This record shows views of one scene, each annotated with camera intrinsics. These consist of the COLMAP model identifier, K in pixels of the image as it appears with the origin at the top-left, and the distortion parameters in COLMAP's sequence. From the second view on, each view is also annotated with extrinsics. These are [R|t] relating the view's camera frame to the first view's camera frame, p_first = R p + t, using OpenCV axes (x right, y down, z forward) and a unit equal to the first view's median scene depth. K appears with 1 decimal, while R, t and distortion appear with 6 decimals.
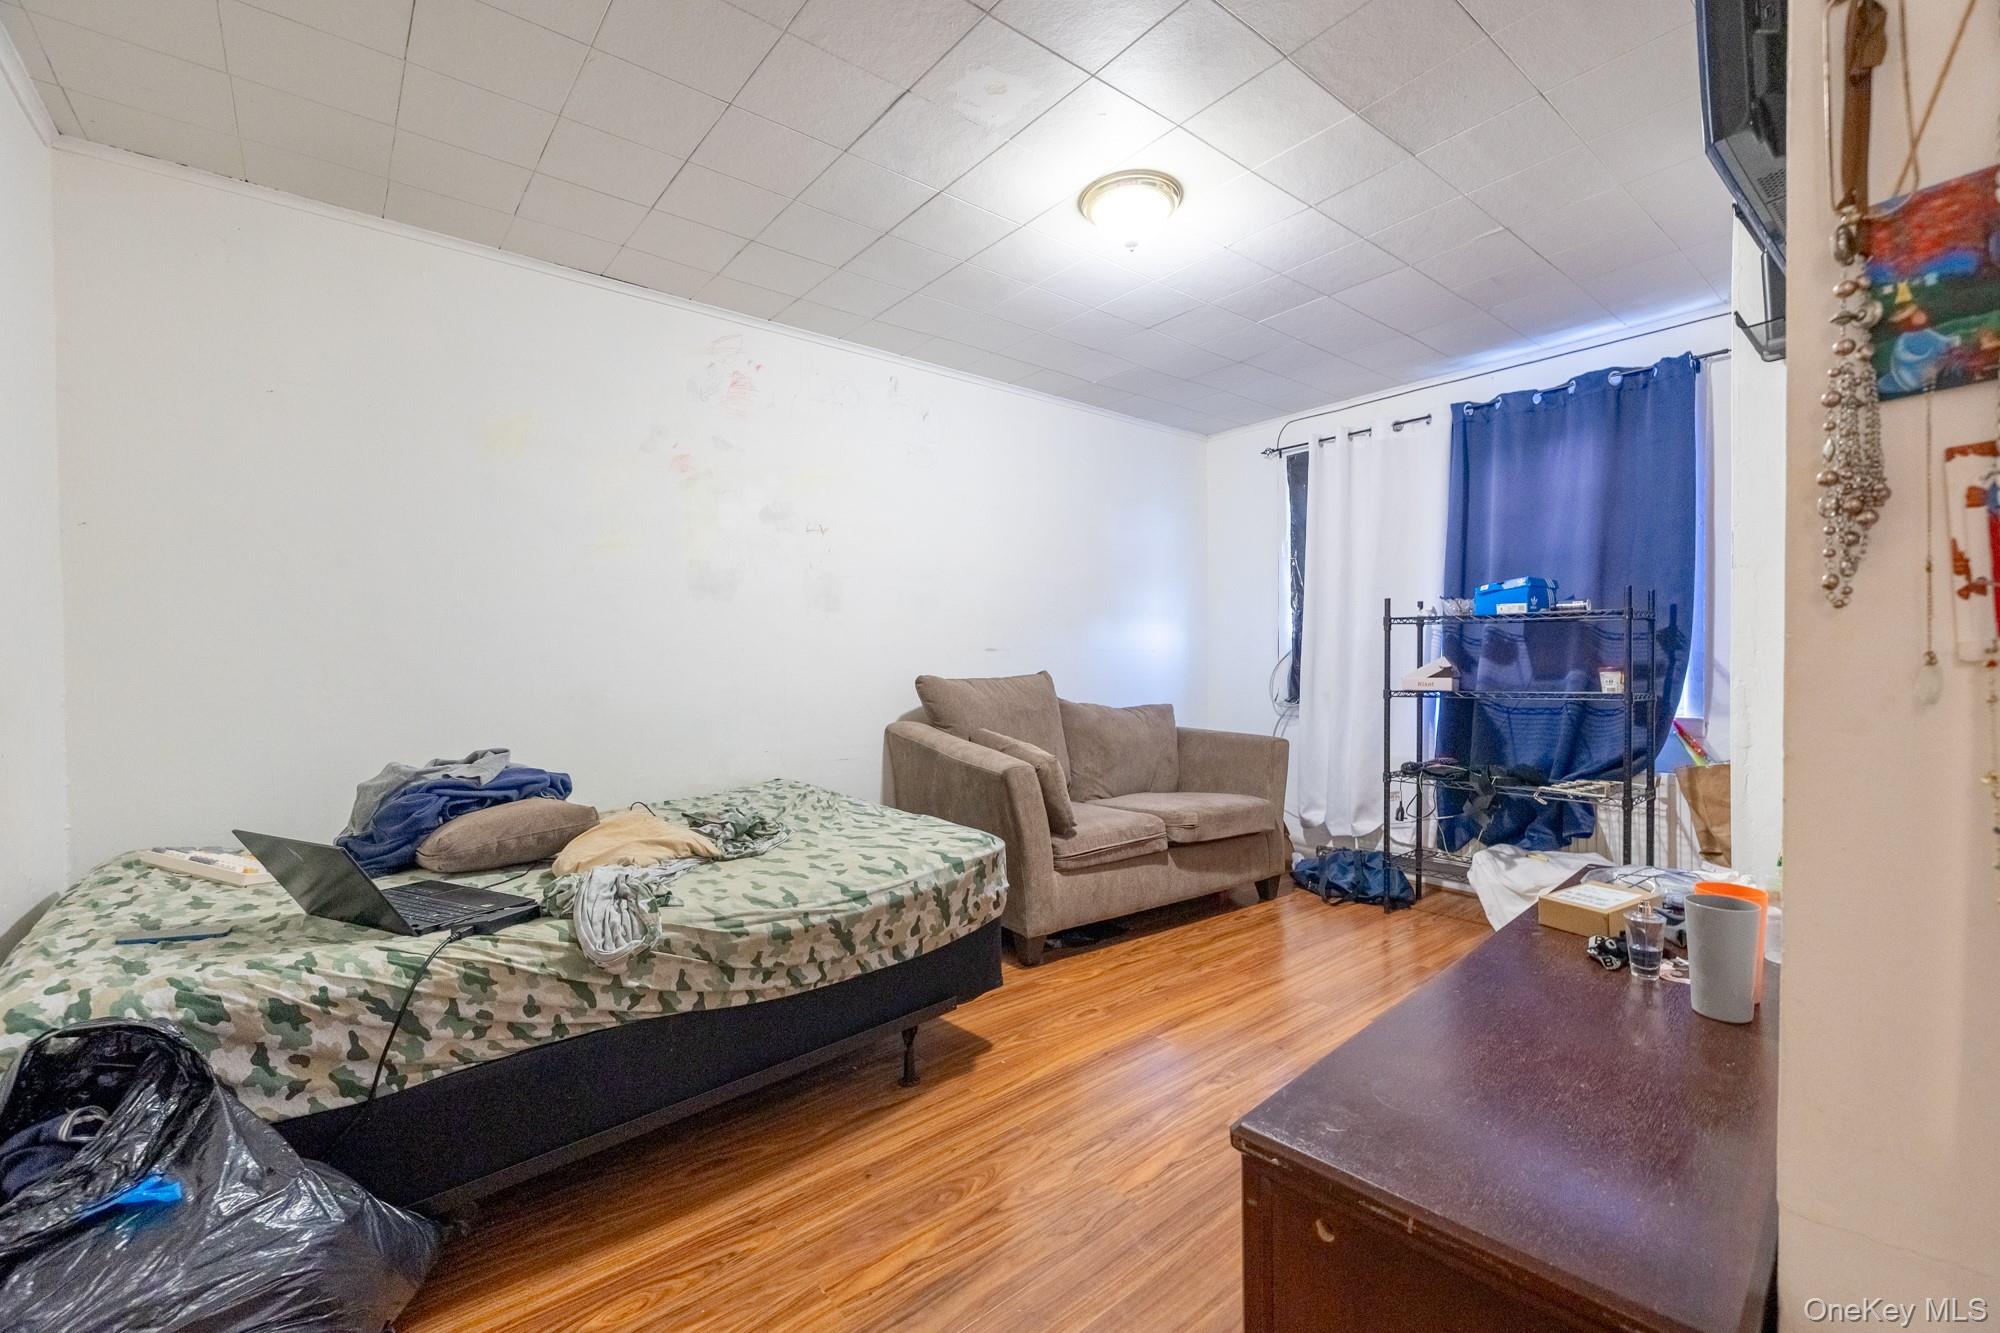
lens RADIAL K [[855.2, 0, 1002.4], [0, 855.2, 665.4], [0, 0, 1]] dist [0.010041, 0.000373]
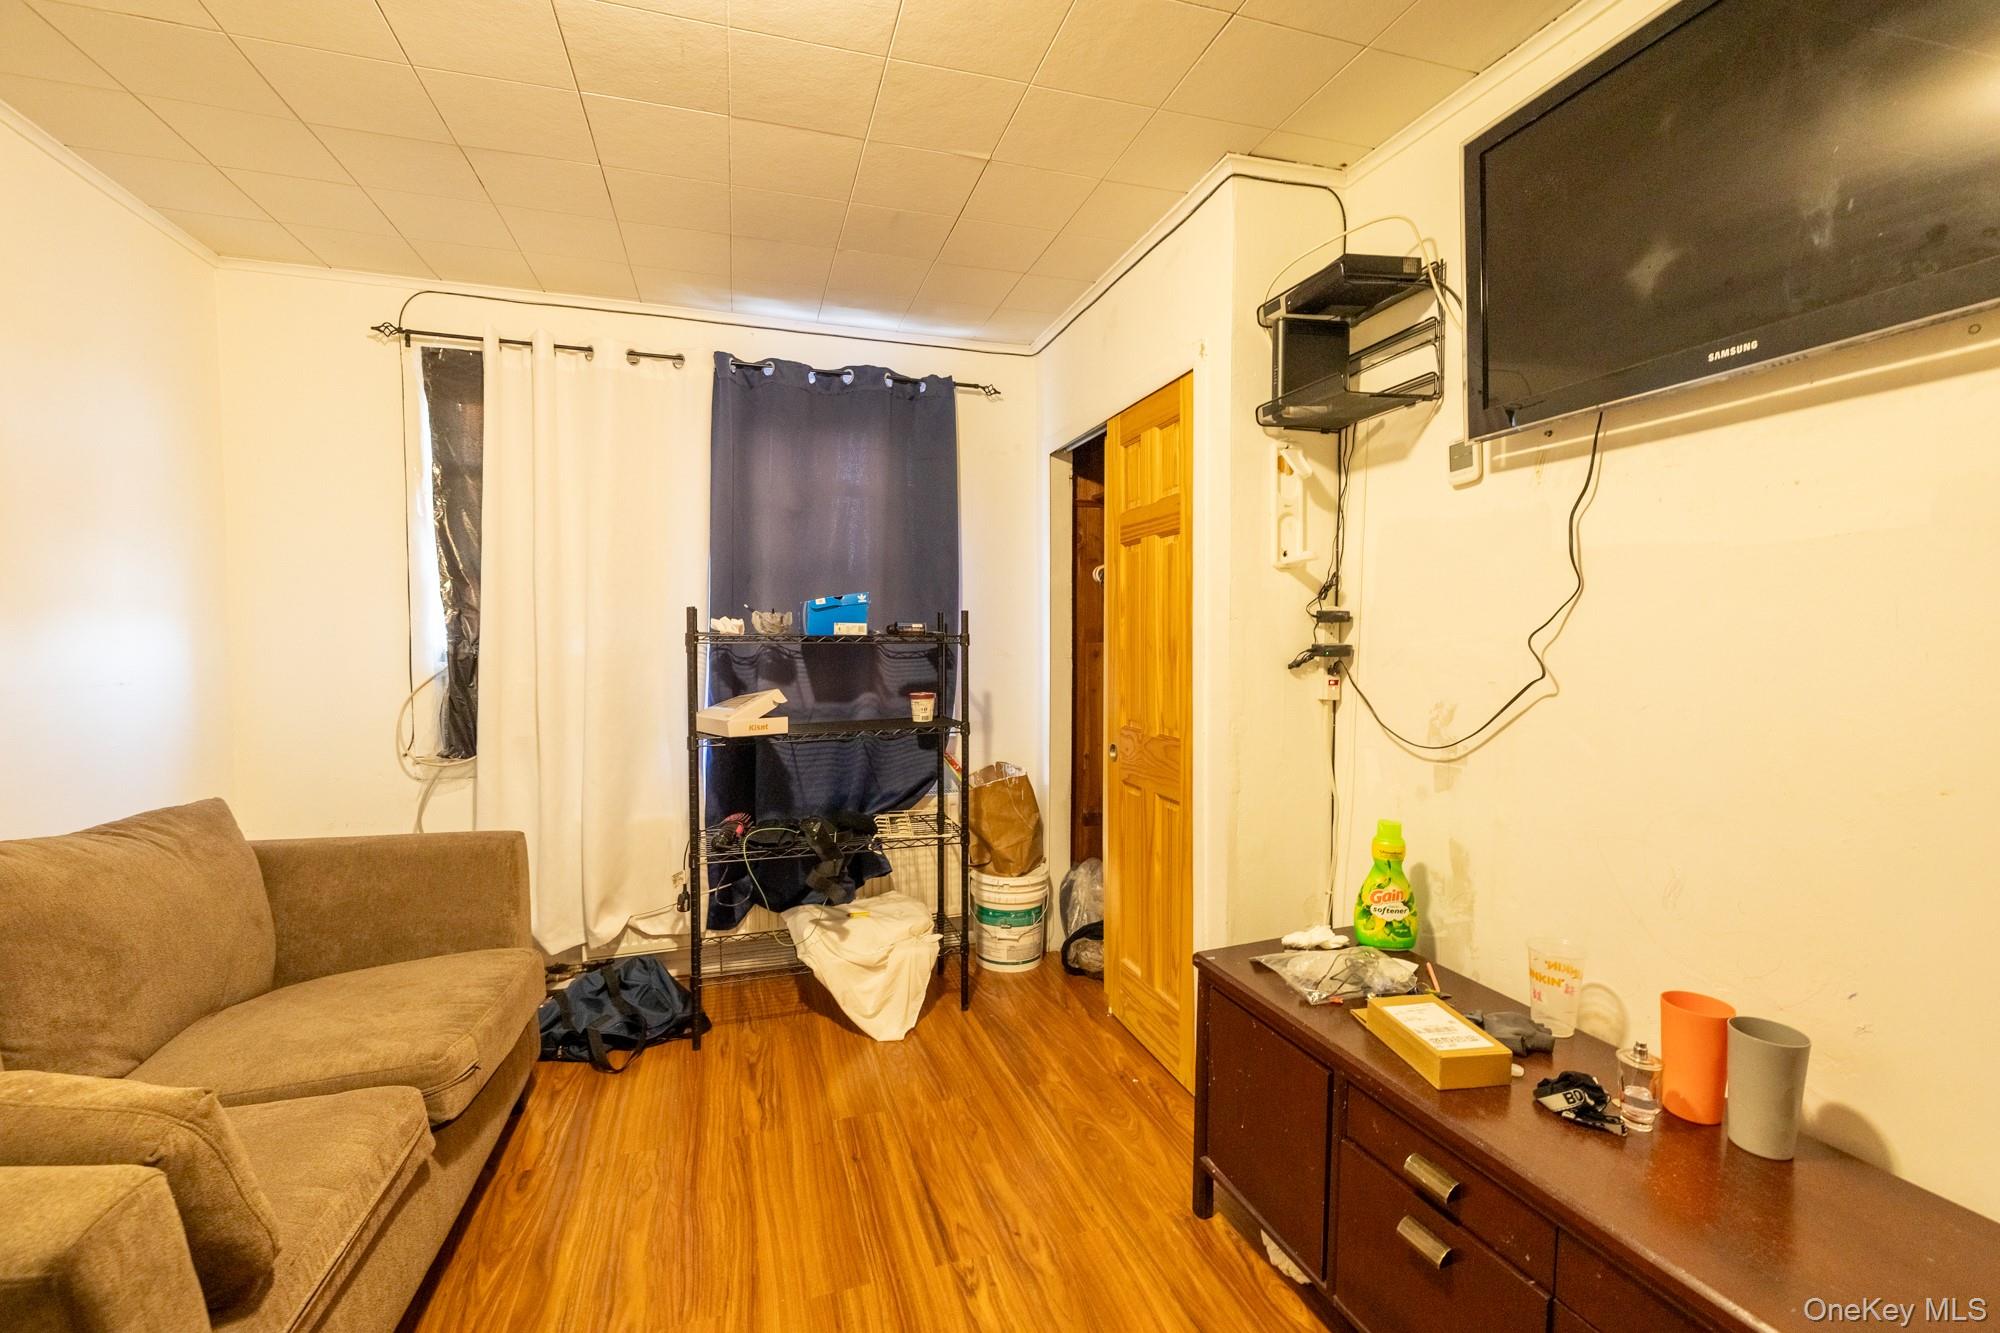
lens RADIAL K [[855.2, 0, 1002.0], [0, 855.2, 661.8], [0, 0, 1]] dist [0.010041, 0.000373]
pose [[0.359298, -0.035537, 0.932546, -0.108385], [0.002717, 0.999310, 0.037035, -0.055599], [-0.933219, -0.010773, 0.359146, 0.487443]]
